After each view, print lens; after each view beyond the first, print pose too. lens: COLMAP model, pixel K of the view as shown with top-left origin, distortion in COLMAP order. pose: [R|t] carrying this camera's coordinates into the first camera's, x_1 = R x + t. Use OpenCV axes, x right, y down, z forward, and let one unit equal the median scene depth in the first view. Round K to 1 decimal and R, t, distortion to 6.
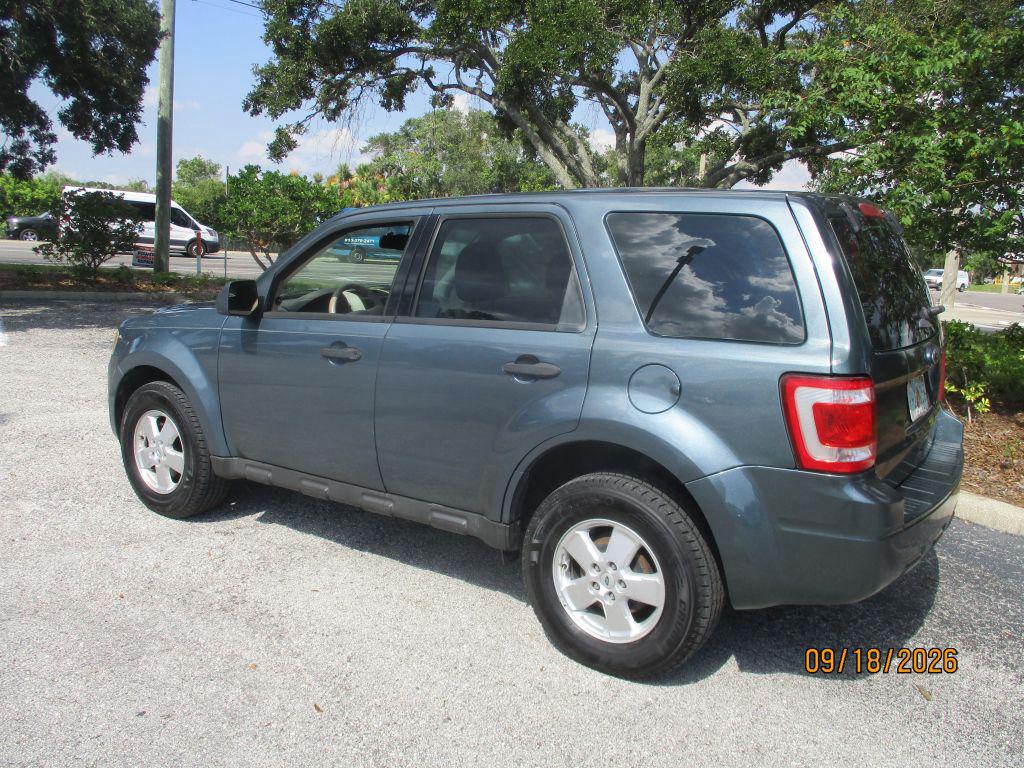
lens RADIAL K [[851.8, 0, 517.1], [0, 851.8, 383.0], [0, 0, 1]] dist [-0.032500, 0.007603]
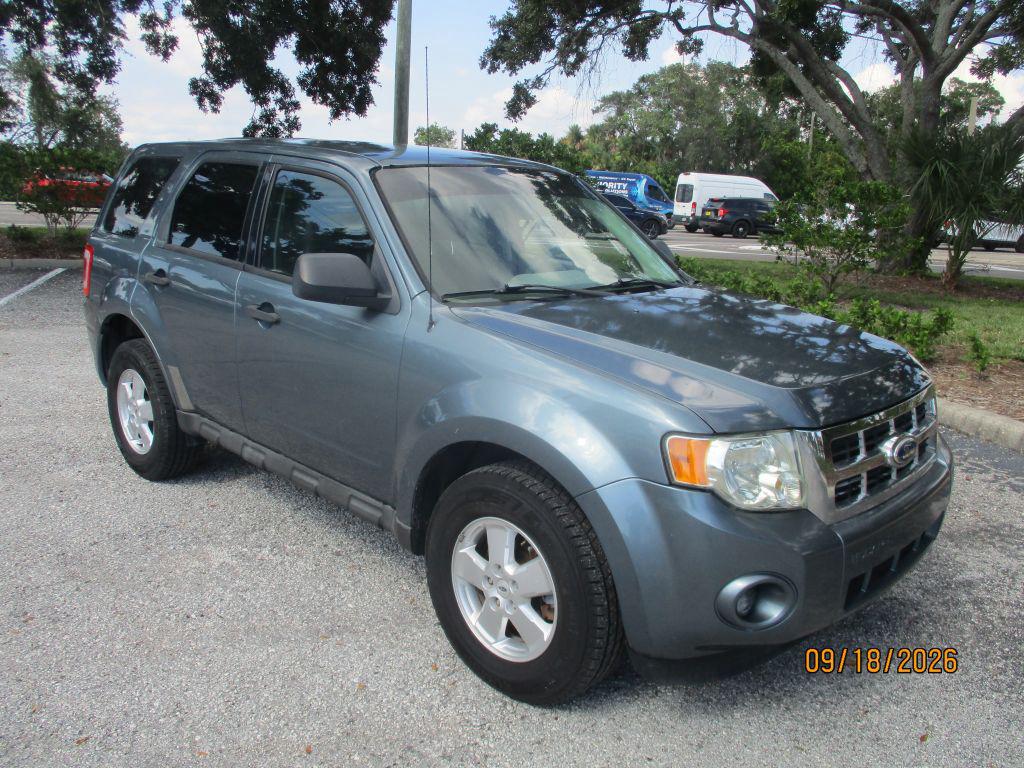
lens RADIAL K [[851.8, 0, 513.6], [0, 851.8, 386.5], [0, 0, 1]] dist [-0.032500, 0.007603]
pose [[0.965001, 0.032571, -0.260216, -0.031704], [-0.020291, 0.998556, 0.049738, -0.015515], [0.261460, -0.042717, 0.964268, 0.088507]]
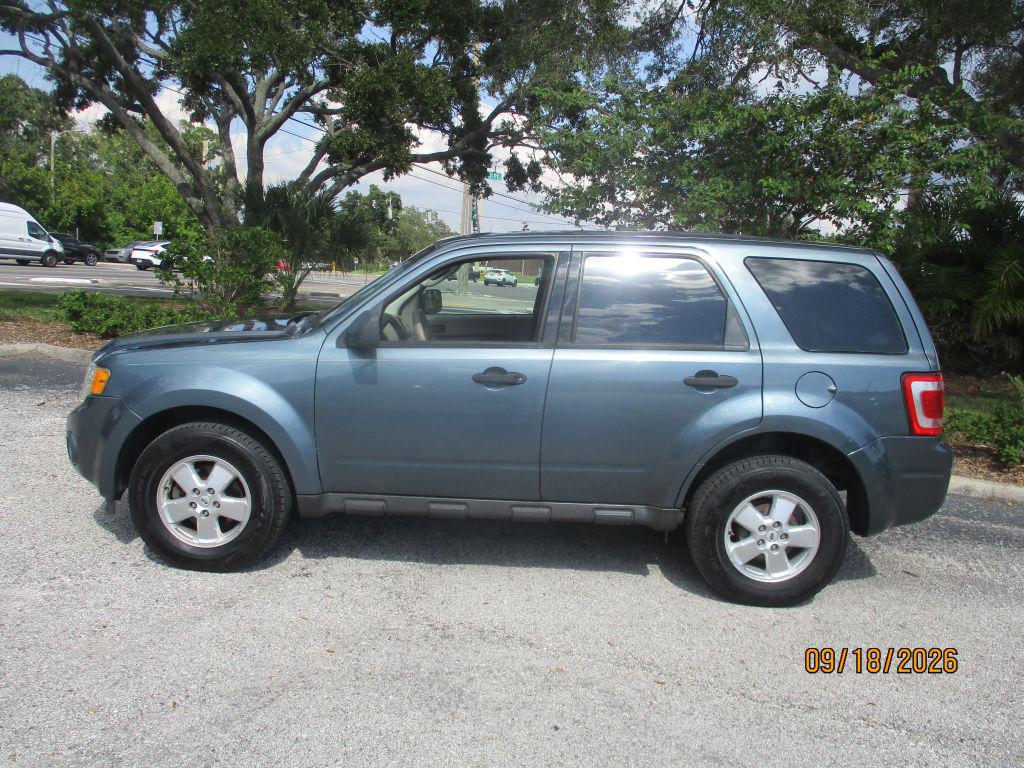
lens RADIAL K [[851.8, 0, 514.6], [0, 851.8, 388.1], [0, 0, 1]] dist [-0.032500, 0.007603]
pose [[0.834592, -0.074852, 0.545760, -0.174874], [0.064919, 0.997186, 0.037490, -0.013880], [-0.547030, 0.004142, 0.837102, 0.020552]]
